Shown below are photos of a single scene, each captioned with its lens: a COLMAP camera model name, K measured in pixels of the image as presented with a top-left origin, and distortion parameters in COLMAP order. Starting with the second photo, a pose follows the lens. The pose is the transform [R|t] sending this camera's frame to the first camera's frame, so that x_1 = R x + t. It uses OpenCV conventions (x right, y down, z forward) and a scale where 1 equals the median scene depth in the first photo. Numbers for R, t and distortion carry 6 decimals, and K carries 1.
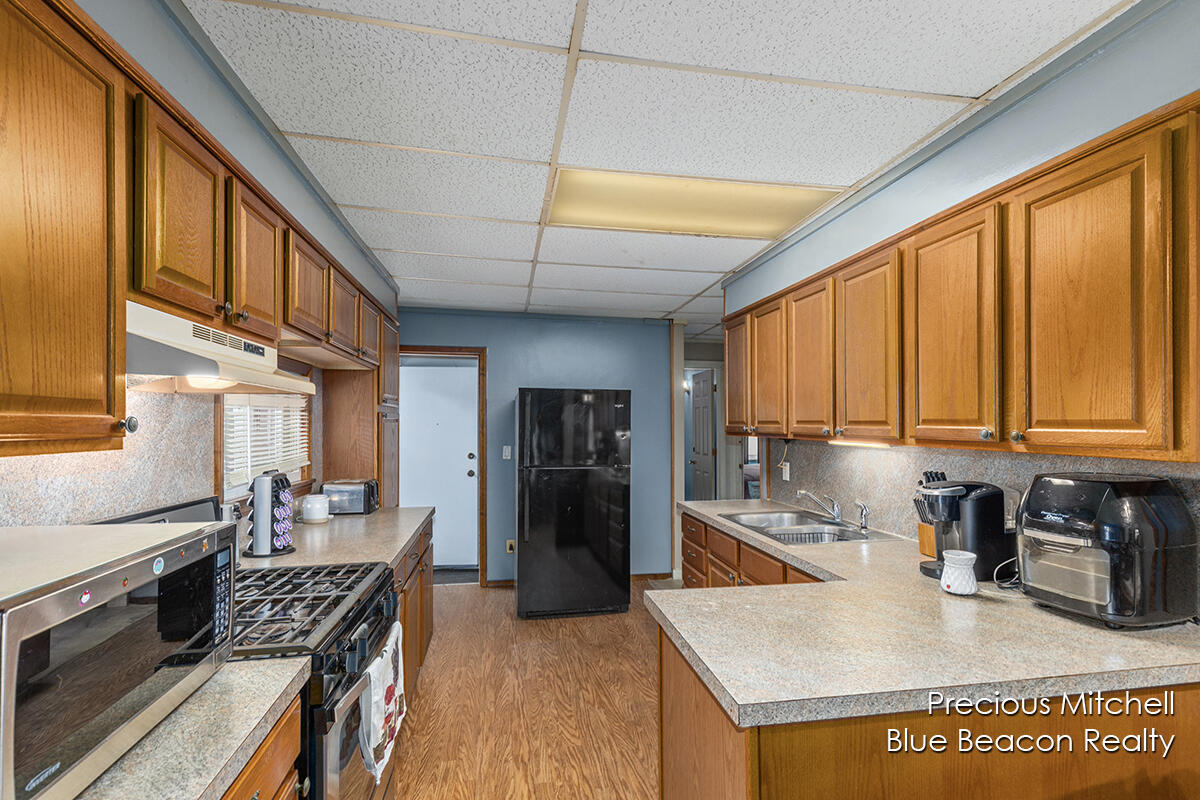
lens RADIAL K [[551.6, 0, 608.0], [0, 551.6, 419.4], [0, 0, 1]] dist [0.002384, 0.001098]
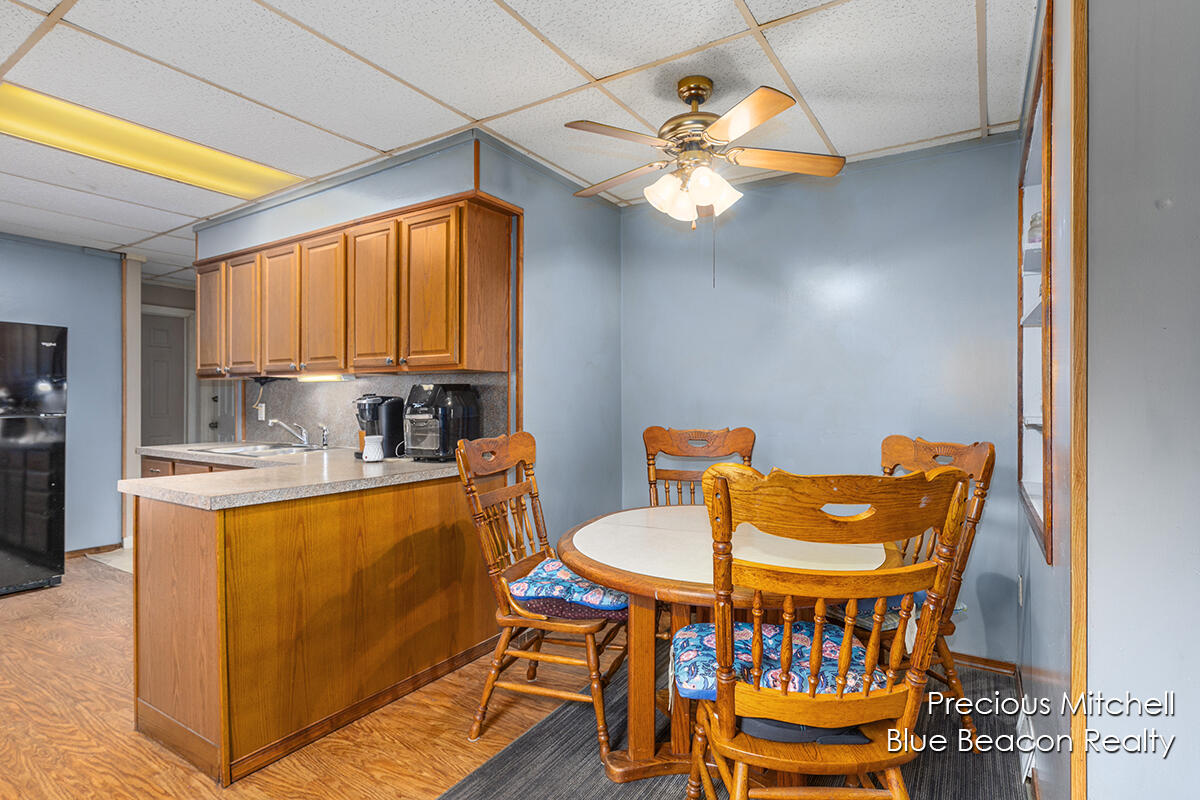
lens RADIAL K [[601.0, 0, 600.5], [0, 601.0, 395.5], [0, 0, 1]] dist [-0.000044, 0.000316]
pose [[0.691758, 0.006806, 0.722097, -0.107774], [-0.008043, 0.999966, -0.001721, 0.086956], [-0.722085, -0.004617, 0.691789, -0.455893]]
